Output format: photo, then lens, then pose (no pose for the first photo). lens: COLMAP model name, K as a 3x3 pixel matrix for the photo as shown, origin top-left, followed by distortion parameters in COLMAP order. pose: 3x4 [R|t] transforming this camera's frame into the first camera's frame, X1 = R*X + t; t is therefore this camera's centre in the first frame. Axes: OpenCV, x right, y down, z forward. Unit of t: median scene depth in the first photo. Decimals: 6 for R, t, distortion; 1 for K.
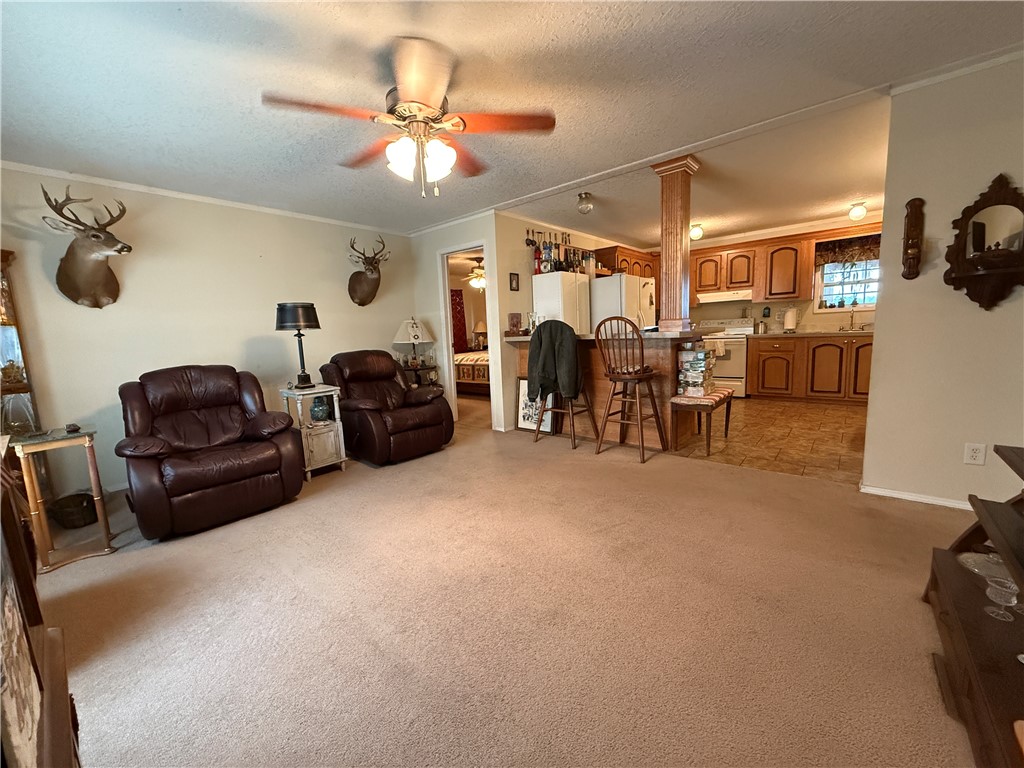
lens RADIAL K [[407.5, 0, 511.5], [0, 407.5, 383.6], [0, 0, 1]] dist [-0.001147, -0.000077]
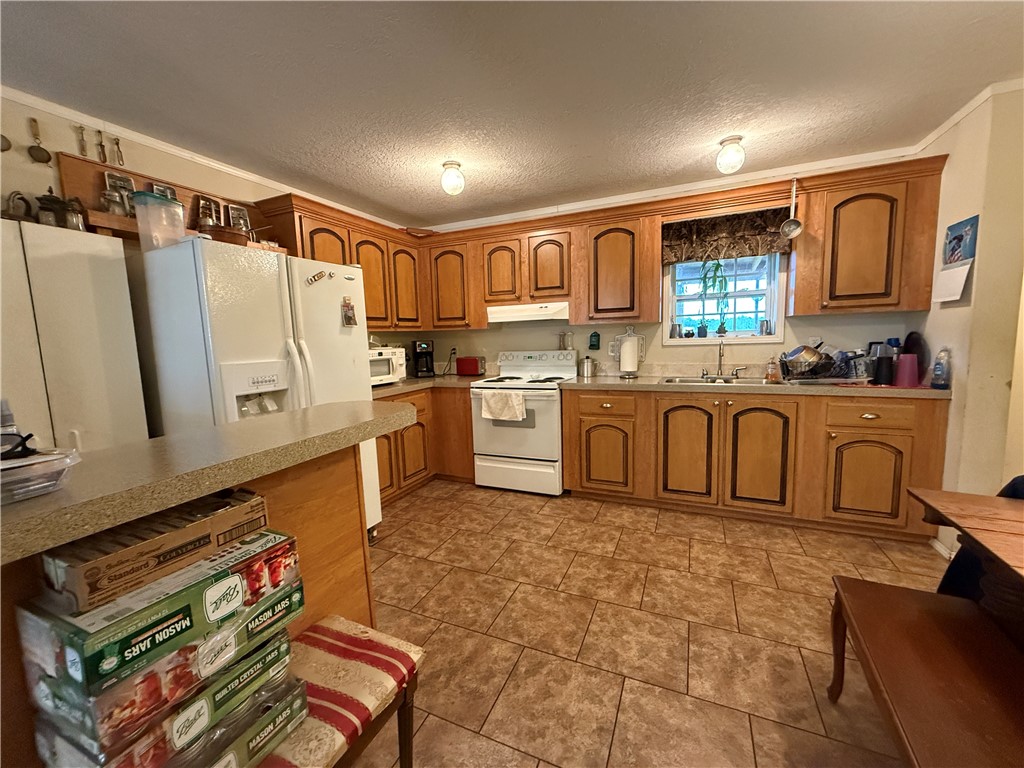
lens RADIAL K [[407.5, 0, 513.6], [0, 407.5, 383.8], [0, 0, 1]] dist [-0.001147, -0.000077]
pose [[0.959432, -0.015223, 0.281527, 0.358499], [0.023706, 0.999361, -0.026752, -0.104022], [-0.280940, 0.032340, 0.959180, 0.484426]]
